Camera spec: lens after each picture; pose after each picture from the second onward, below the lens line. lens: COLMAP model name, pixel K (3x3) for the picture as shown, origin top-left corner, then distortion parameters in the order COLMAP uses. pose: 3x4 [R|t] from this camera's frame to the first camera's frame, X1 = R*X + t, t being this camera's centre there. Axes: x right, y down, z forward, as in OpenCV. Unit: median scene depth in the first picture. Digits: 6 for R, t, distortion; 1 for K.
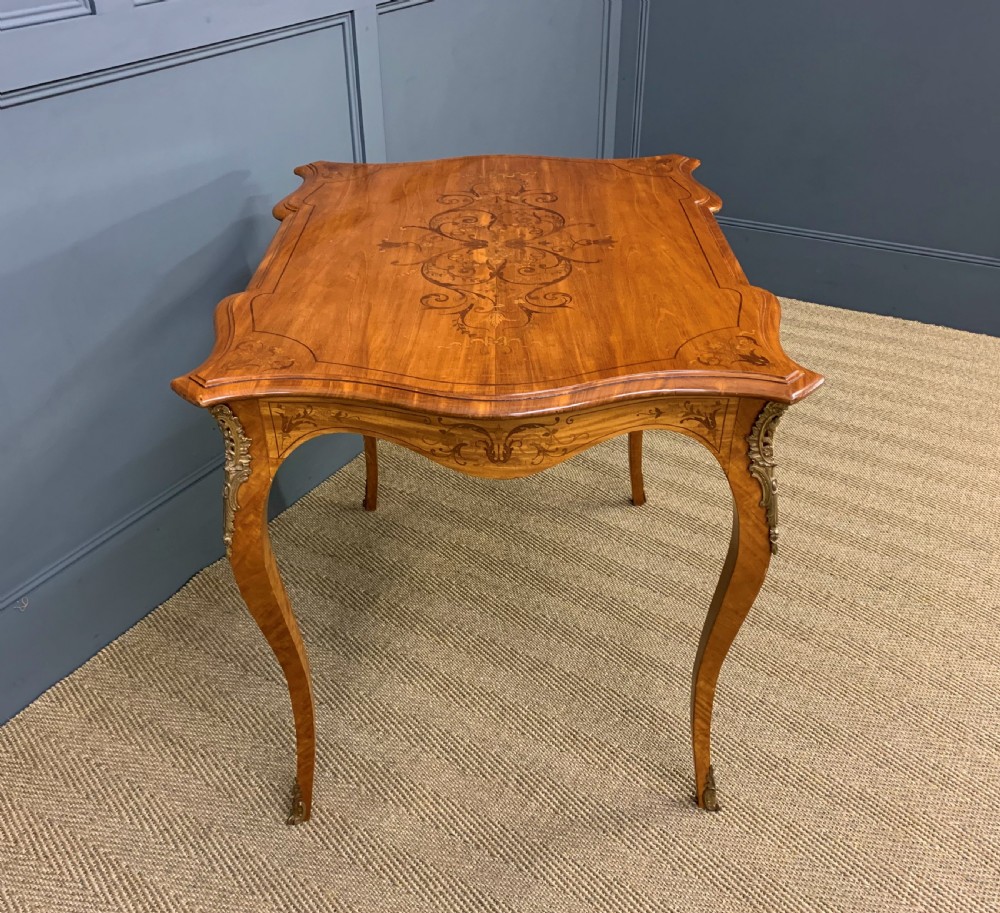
lens RADIAL K [[977.9, 0, 496.4], [0, 977.9, 473.1], [0, 0, 1]] dist [0.054021, 0.000000]
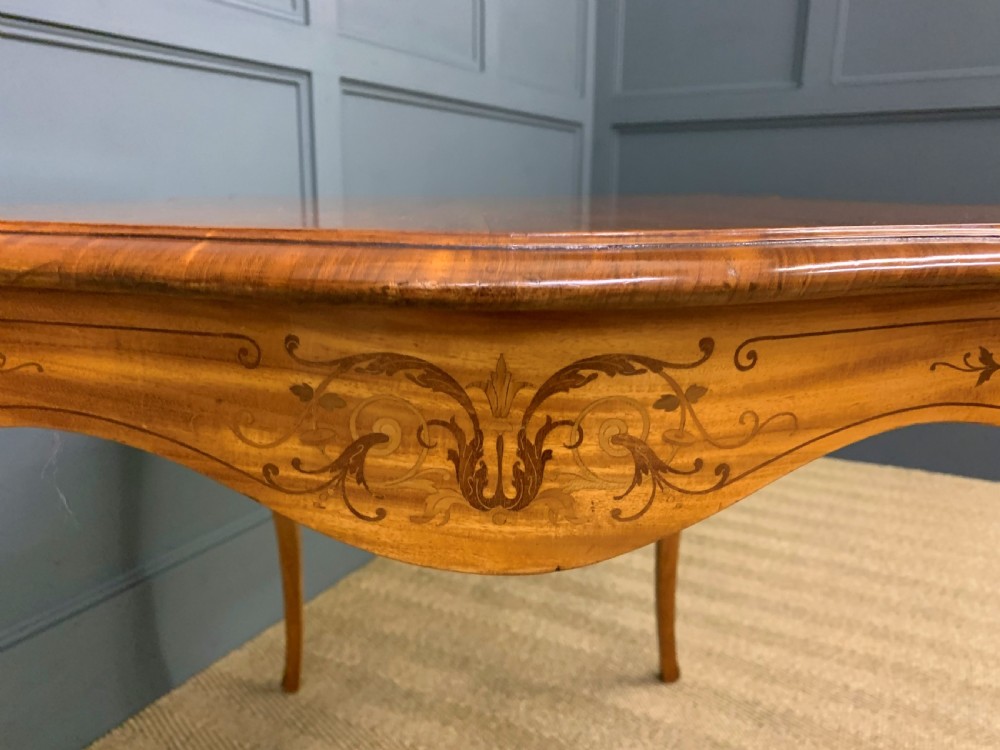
lens RADIAL K [[790.6, 0, 492.3], [0, 790.6, 376.9], [0, 0, 1]] dist [0.002165, -0.009140]
pose [[0.999534, 0.007167, 0.029680, -0.006714], [0.003173, 0.942418, -0.334422, 0.029733], [-0.030368, 0.334360, 0.941956, 0.773550]]
